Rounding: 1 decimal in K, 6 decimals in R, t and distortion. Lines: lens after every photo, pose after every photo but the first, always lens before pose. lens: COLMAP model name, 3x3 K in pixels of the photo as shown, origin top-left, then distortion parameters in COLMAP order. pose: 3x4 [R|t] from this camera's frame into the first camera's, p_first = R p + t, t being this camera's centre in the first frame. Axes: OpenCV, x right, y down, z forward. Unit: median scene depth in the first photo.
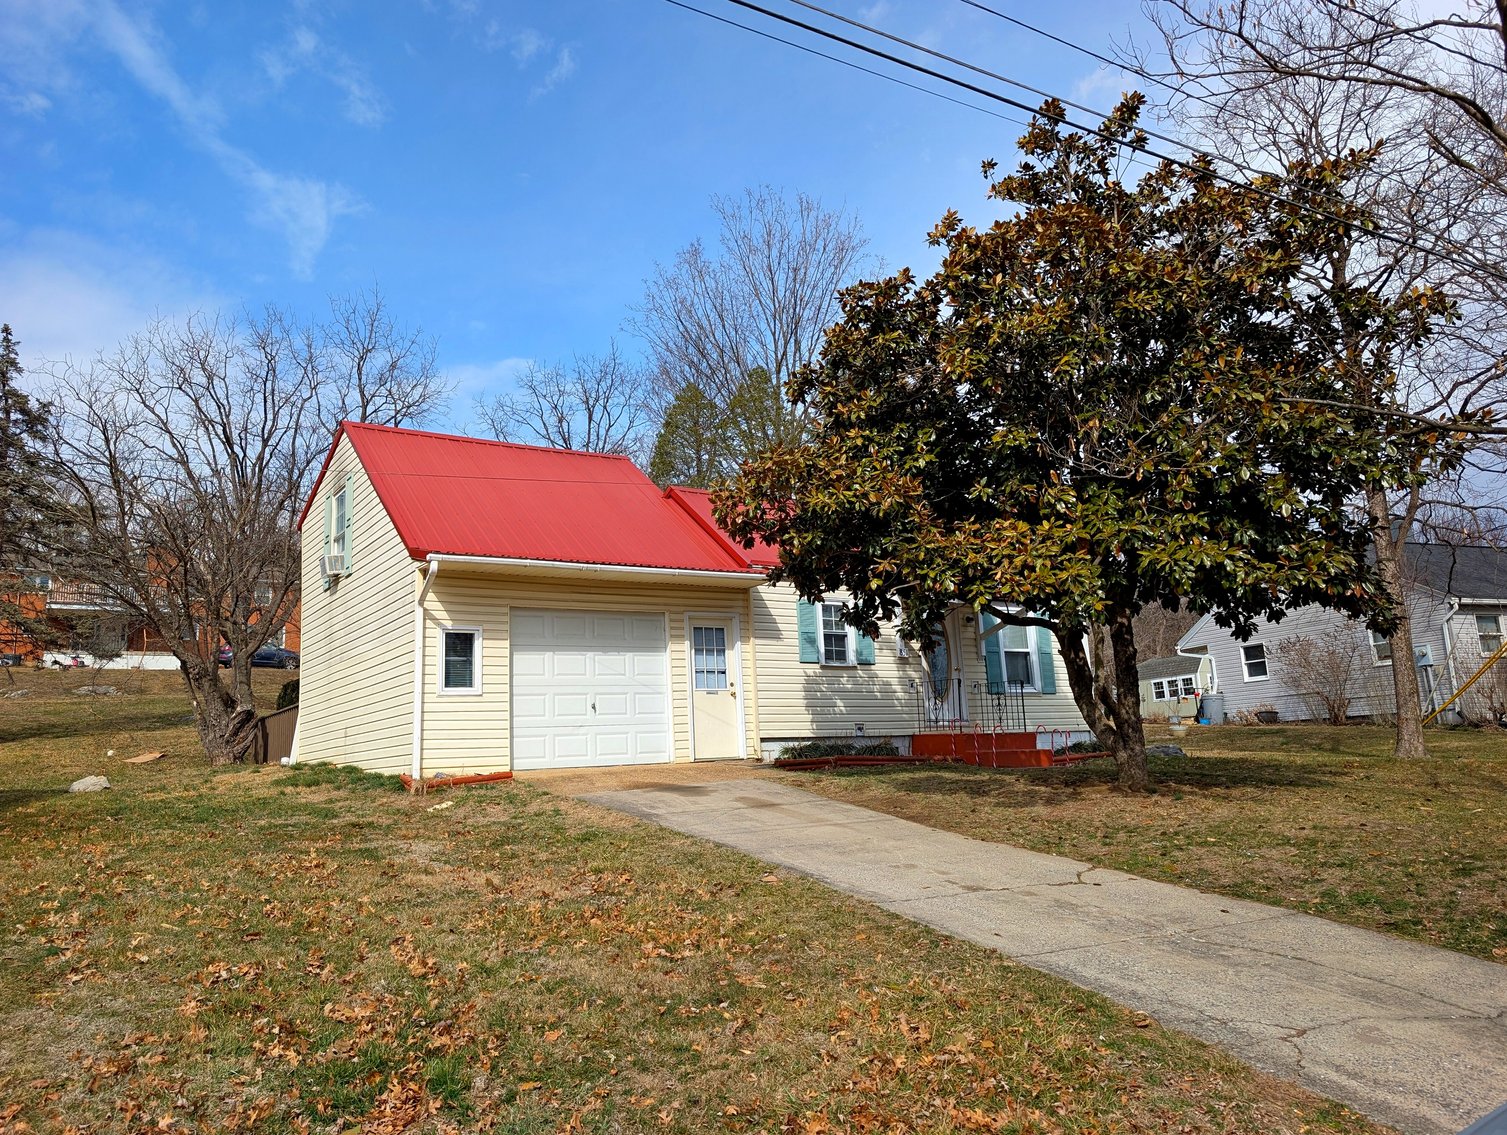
lens RADIAL K [[1066.5, 0, 753.5], [0, 1066.5, 567.5], [0, 0, 1]] dist [0.069679, -0.044713]
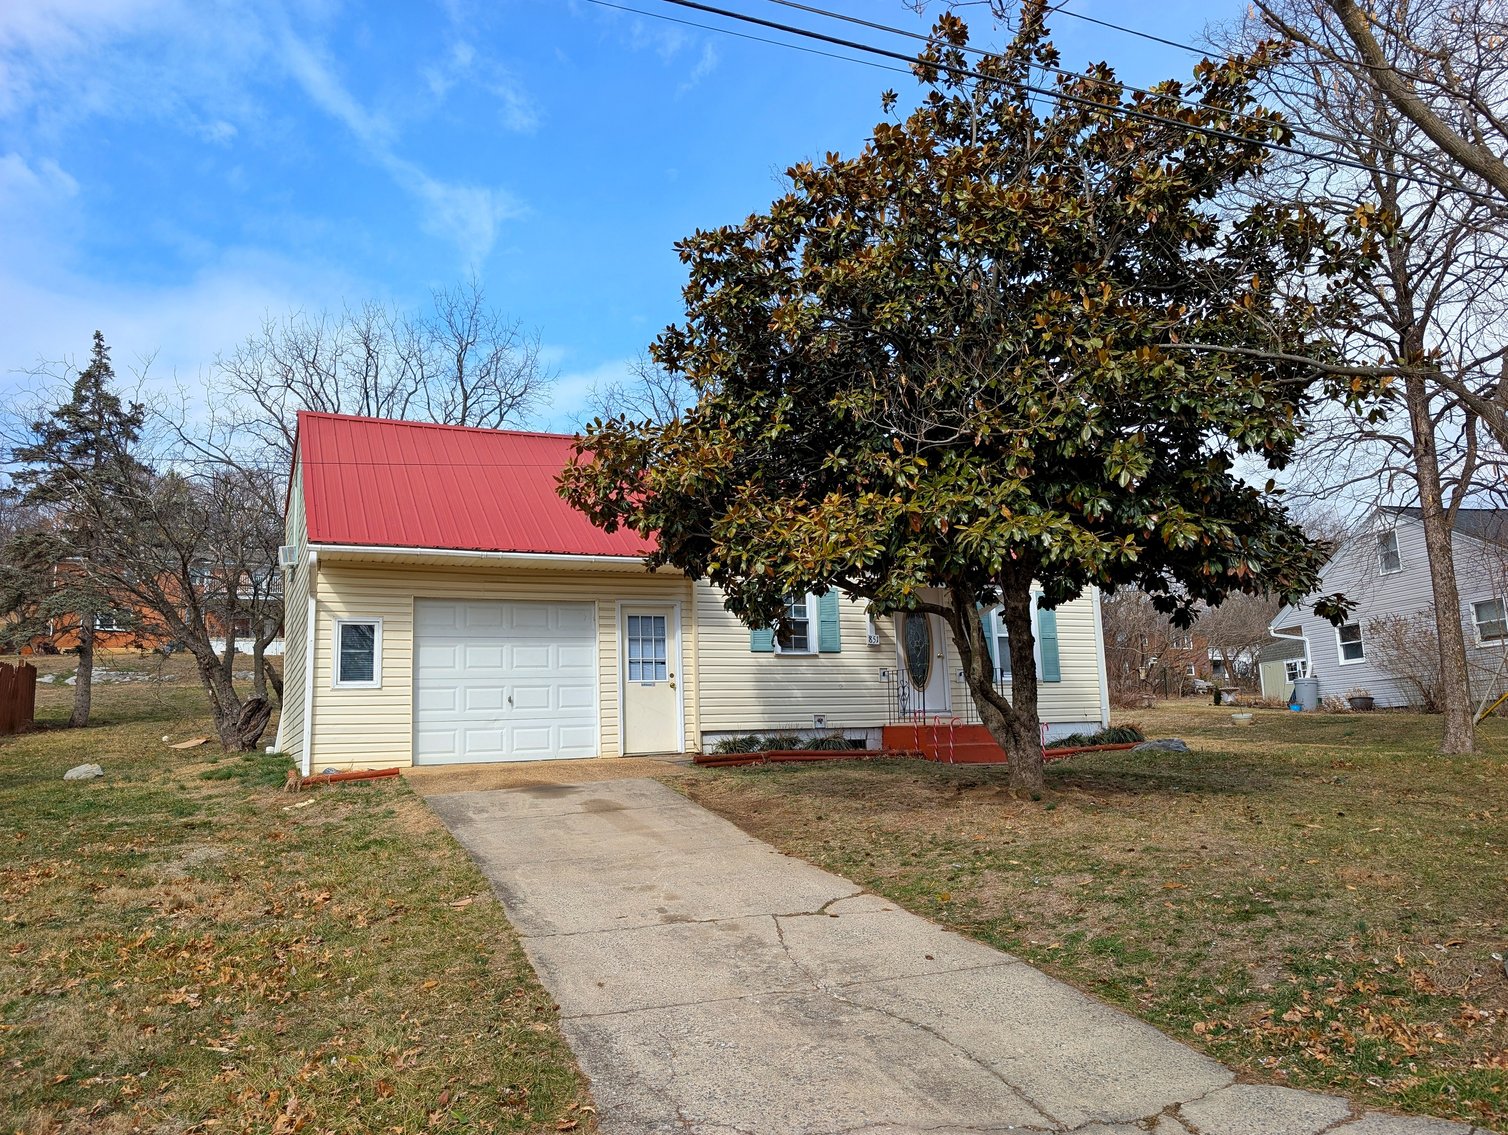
lens RADIAL K [[1044.3, 0, 804.9], [0, 1044.3, 568.3], [0, 0, 1]] dist [0.077577, -0.075989]
pose [[0.992907, -0.014409, -0.118018, 0.191200], [0.016485, 0.999726, 0.016640, 0.001138], [0.117746, -0.018467, 0.992872, 0.084845]]
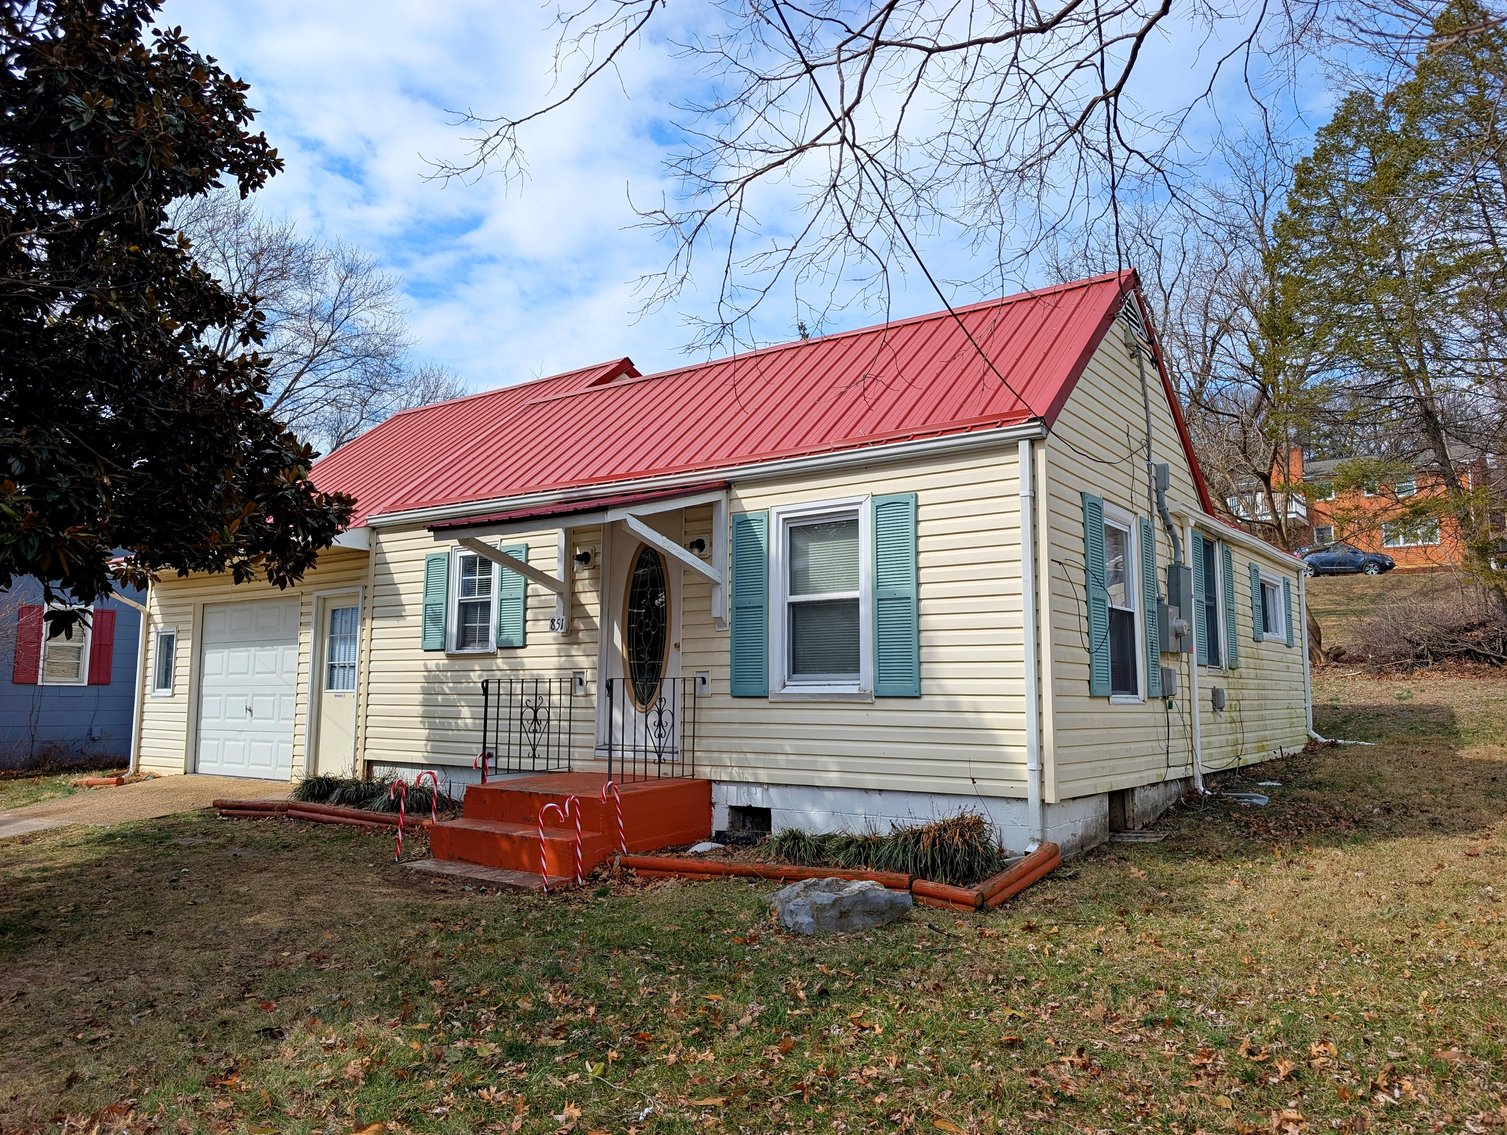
lens RADIAL K [[1066.5, 0, 753.5], [0, 1066.5, 567.5], [0, 0, 1]] dist [0.069679, -0.044713]
pose [[0.389813, -0.066856, -0.918464, 0.708171], [0.145601, 0.989291, -0.010216, 0.071231], [0.909311, -0.129747, 0.395373, 0.883817]]
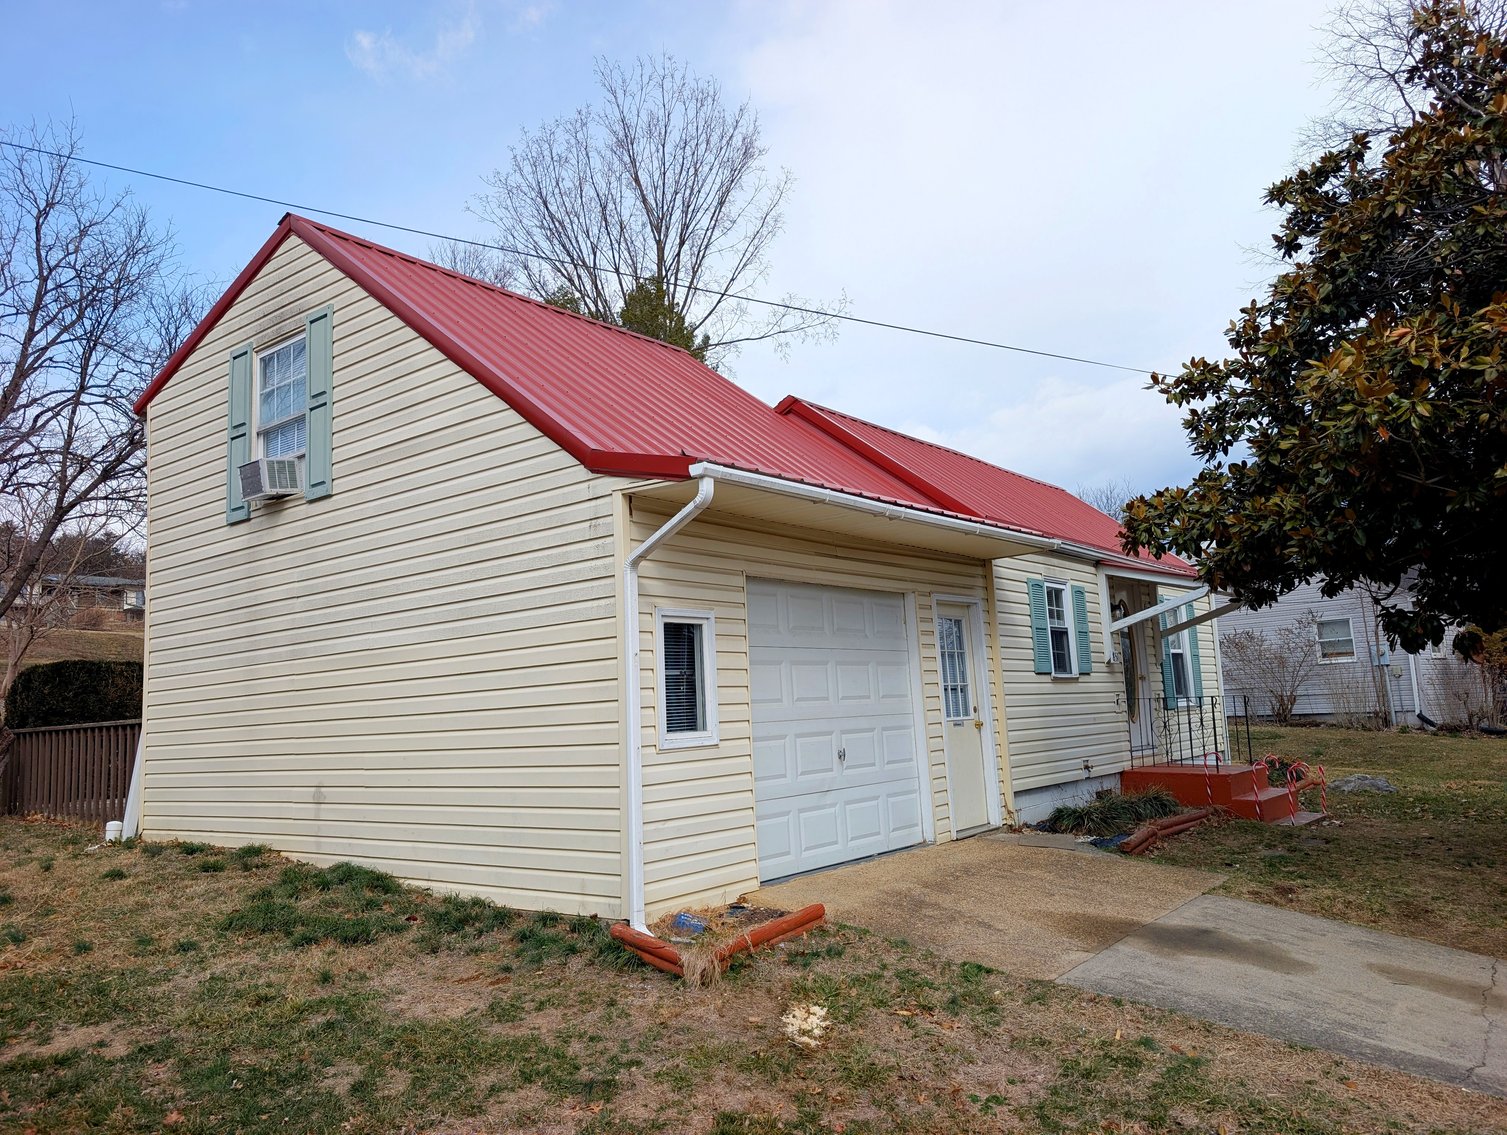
lens RADIAL K [[1023.0, 0, 708.5], [0, 1023.0, 564.6], [0, 0, 1]] dist [0.056238, -0.038892]
pose [[0.954768, 0.046474, 0.293699, -0.326036], [-0.056028, 0.998136, 0.024197, 0.016748], [-0.292027, -0.039558, 0.955592, 0.427507]]
